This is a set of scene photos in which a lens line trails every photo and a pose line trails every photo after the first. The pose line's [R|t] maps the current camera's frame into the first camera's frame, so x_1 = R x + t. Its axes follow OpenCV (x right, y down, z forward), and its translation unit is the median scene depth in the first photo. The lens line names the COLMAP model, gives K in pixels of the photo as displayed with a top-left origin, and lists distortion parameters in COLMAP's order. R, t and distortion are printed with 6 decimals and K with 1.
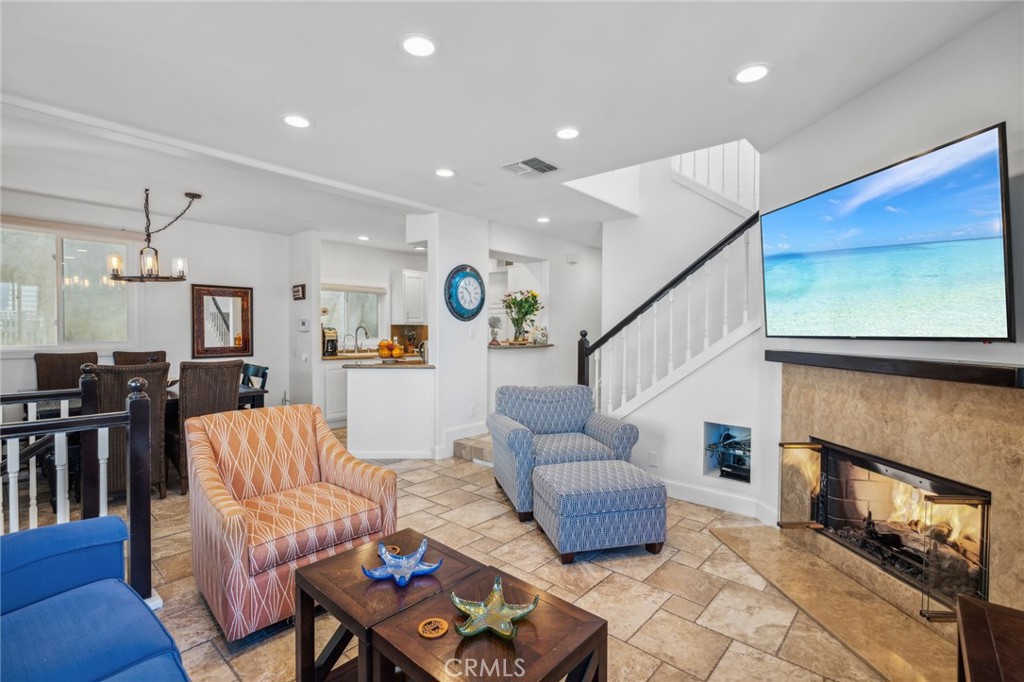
lens RADIAL K [[472.7, 0, 510.7], [0, 472.7, 338.2], [0, 0, 1]] dist [0.002258, 0.000563]
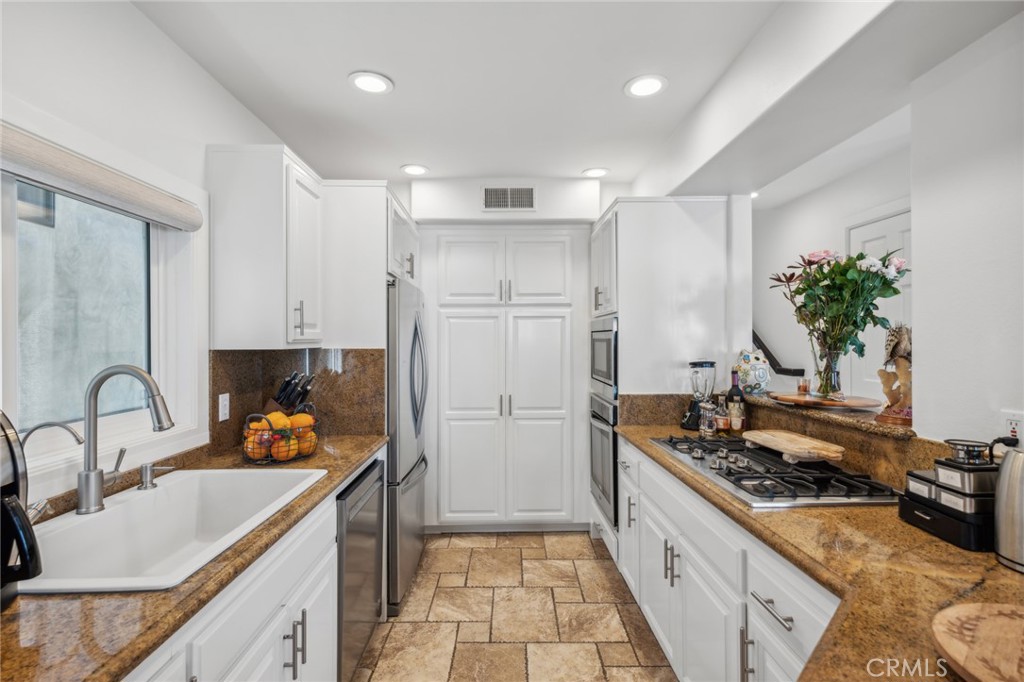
lens RADIAL K [[472.7, 0, 510.7], [0, 472.7, 338.2], [0, 0, 1]] dist [0.002258, 0.000563]
pose [[0.743181, -0.006499, 0.669058, -0.494590], [0.019951, 0.999723, -0.012449, -0.046541], [-0.668793, 0.022600, 0.743105, 1.128463]]
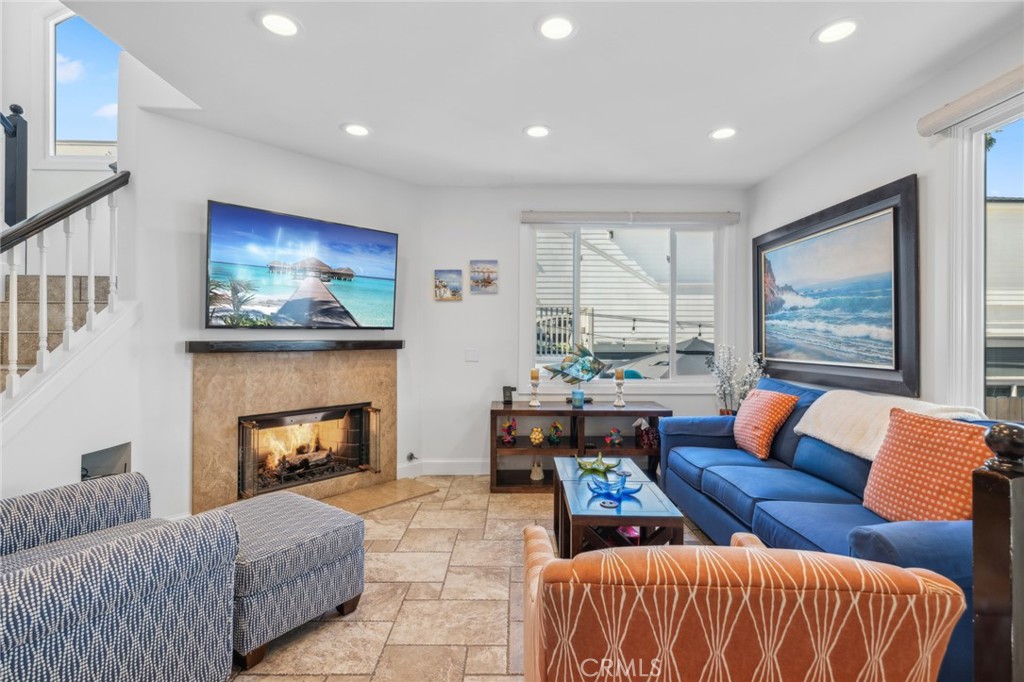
lens RADIAL K [[486.2, 0, 509.2], [0, 486.2, 330.6], [0, 0, 1]] dist [0.012243, 0.000604]
pose [[-0.662253, -0.002937, 0.749274, -0.396100], [0.005680, 0.999944, 0.008940, -0.001922], [-0.749259, 0.010177, -0.662199, 0.780434]]
